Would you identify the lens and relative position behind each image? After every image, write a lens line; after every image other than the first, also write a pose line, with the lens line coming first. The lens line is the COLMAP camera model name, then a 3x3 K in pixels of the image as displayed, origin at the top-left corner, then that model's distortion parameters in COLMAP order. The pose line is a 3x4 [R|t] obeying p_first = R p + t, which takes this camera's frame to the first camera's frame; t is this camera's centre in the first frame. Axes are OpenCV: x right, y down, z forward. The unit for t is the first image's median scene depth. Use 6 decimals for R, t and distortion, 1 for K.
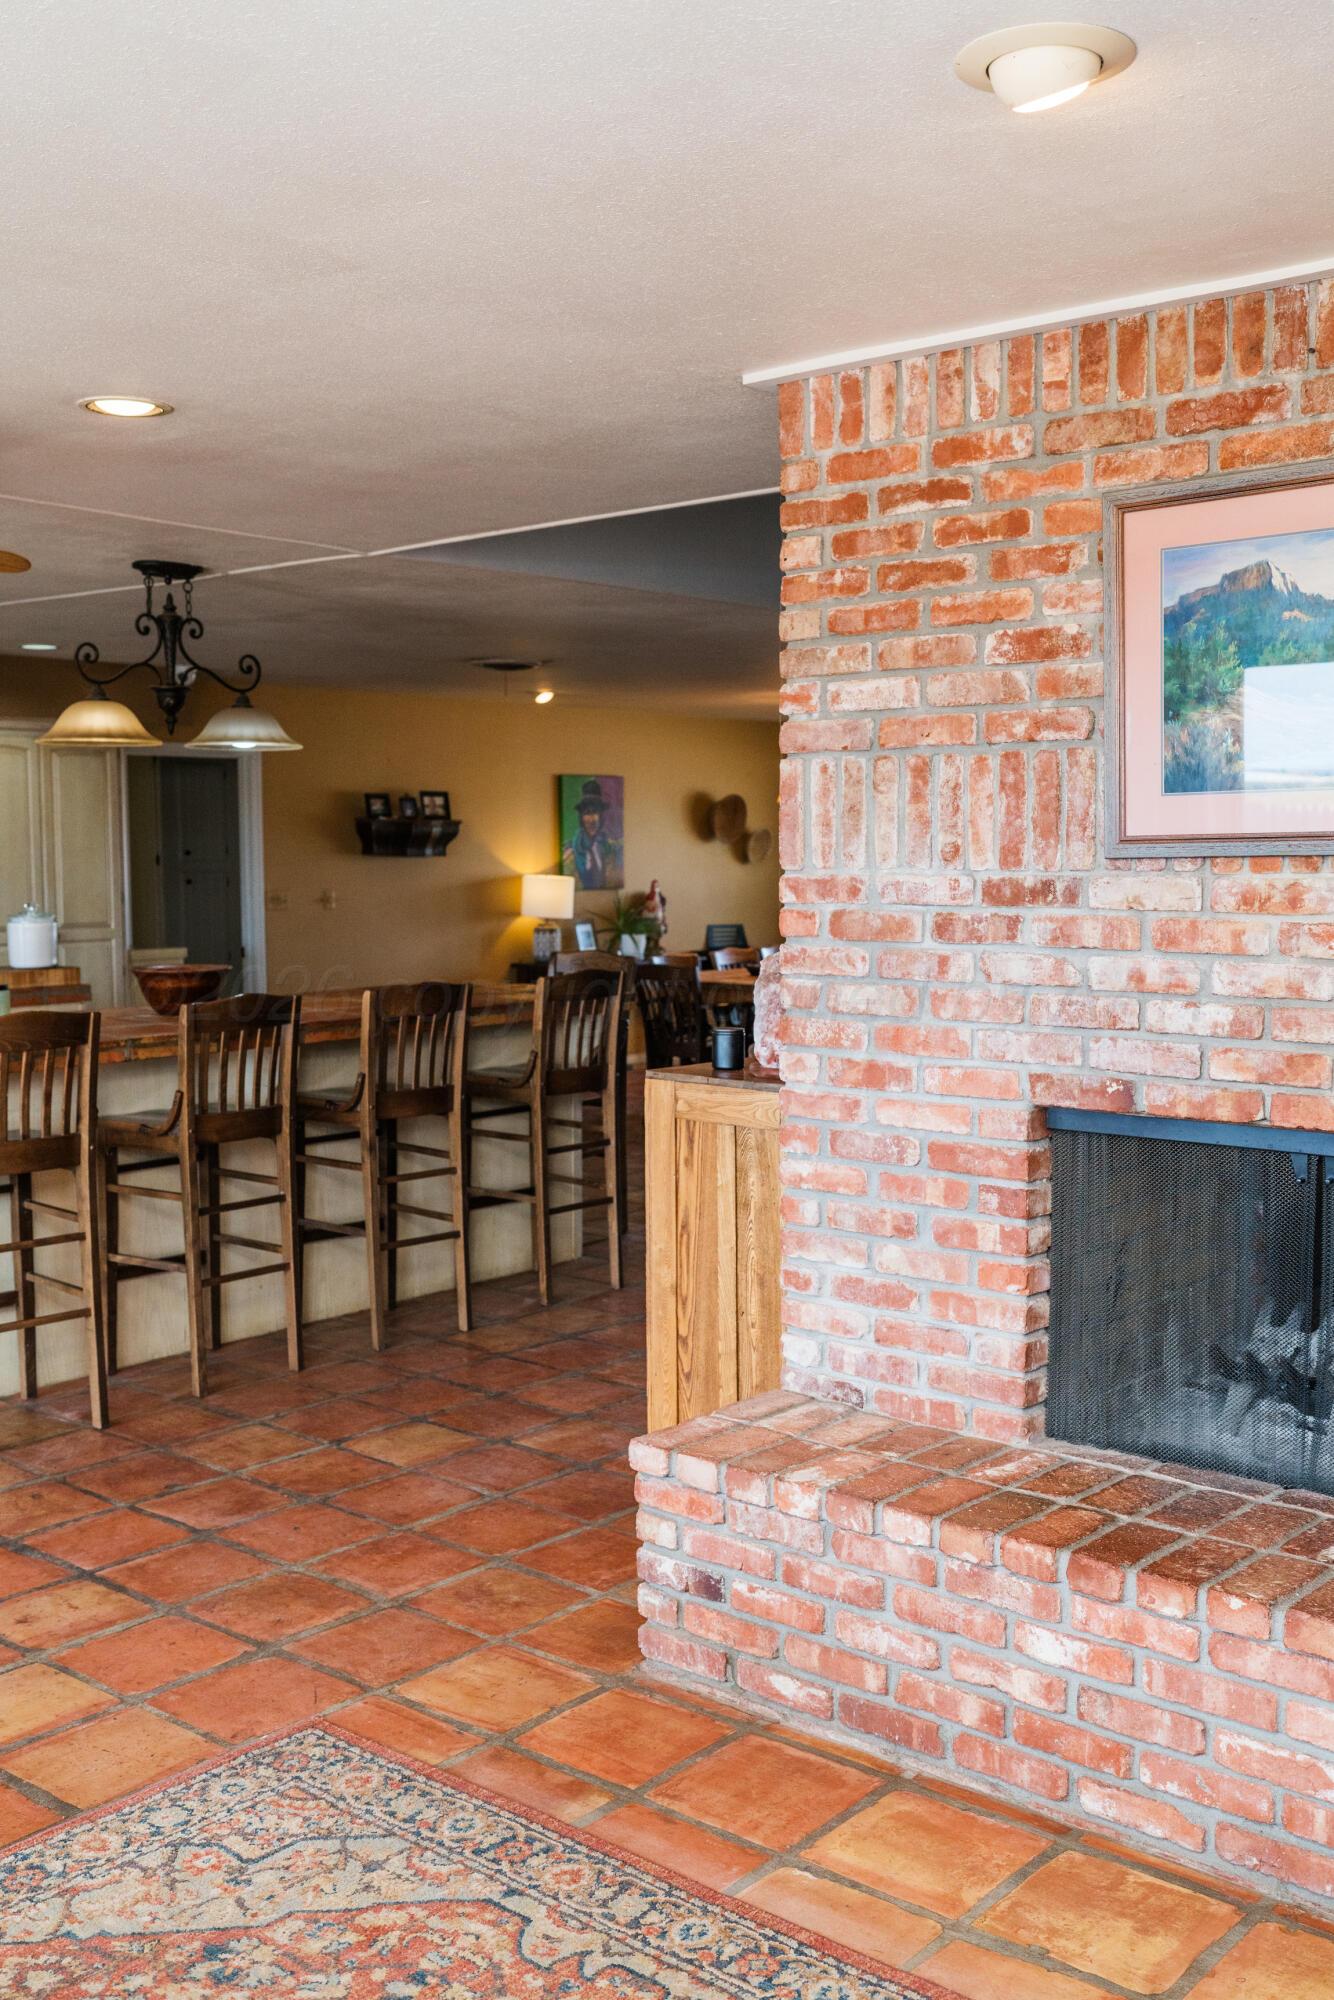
lens RADIAL K [[1982.1, 0, 662.7], [0, 1982.1, 1012.7], [0, 0, 1]] dist [-0.006746, 0.019337]
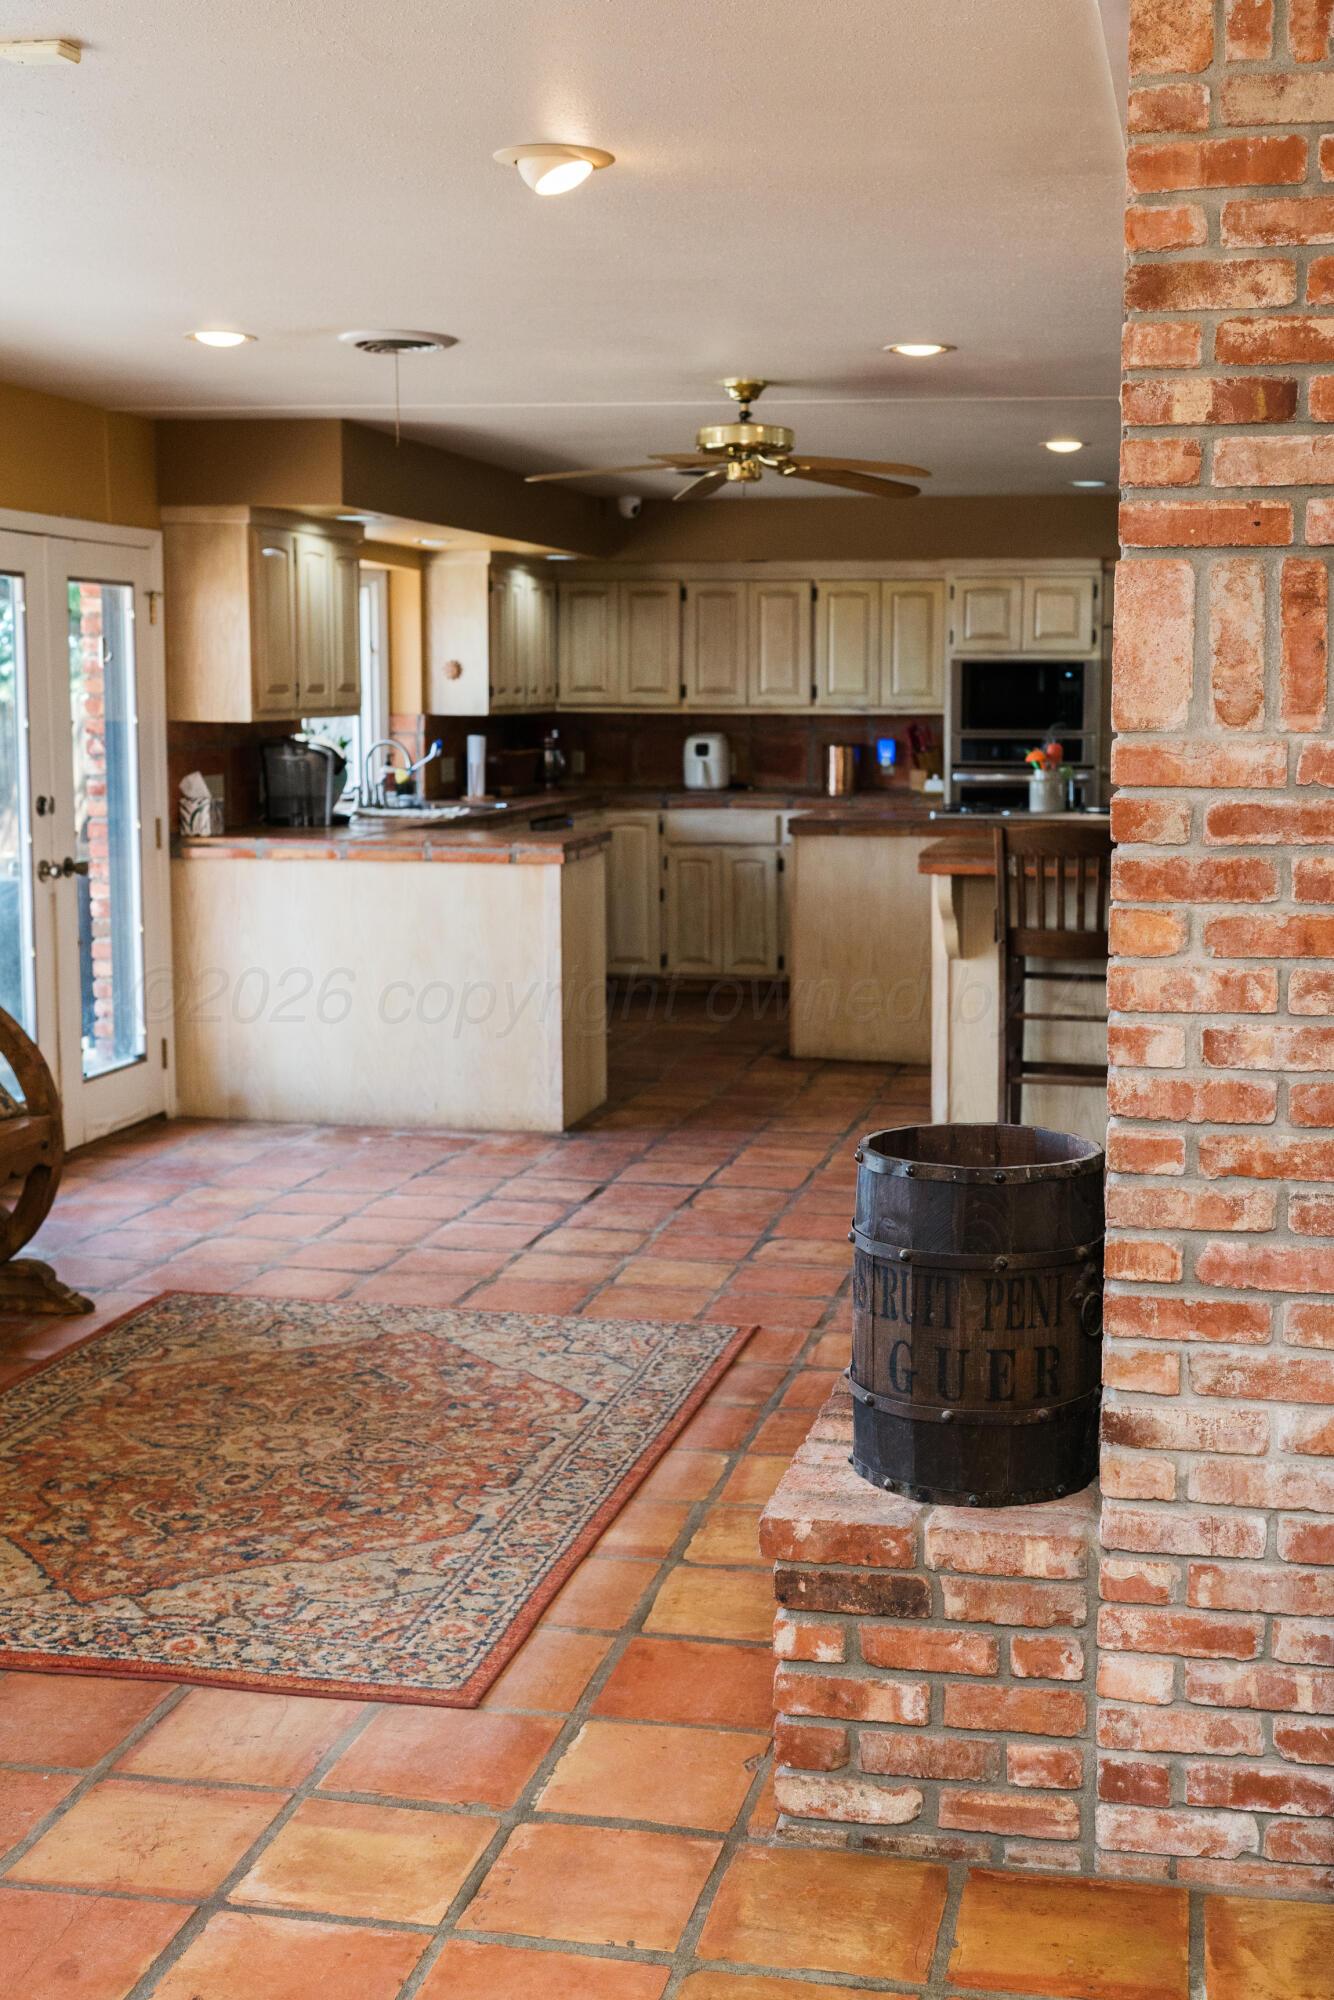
lens RADIAL K [[2277.7, 0, 748.4], [0, 2277.7, 952.8], [0, 0, 1]] dist [-0.006134, 0.029004]
pose [[0.487513, 0.102386, -0.867092, 1.101824], [-0.077408, 0.994258, 0.073880, -0.016929], [0.869678, 0.031102, 0.492639, 0.196256]]
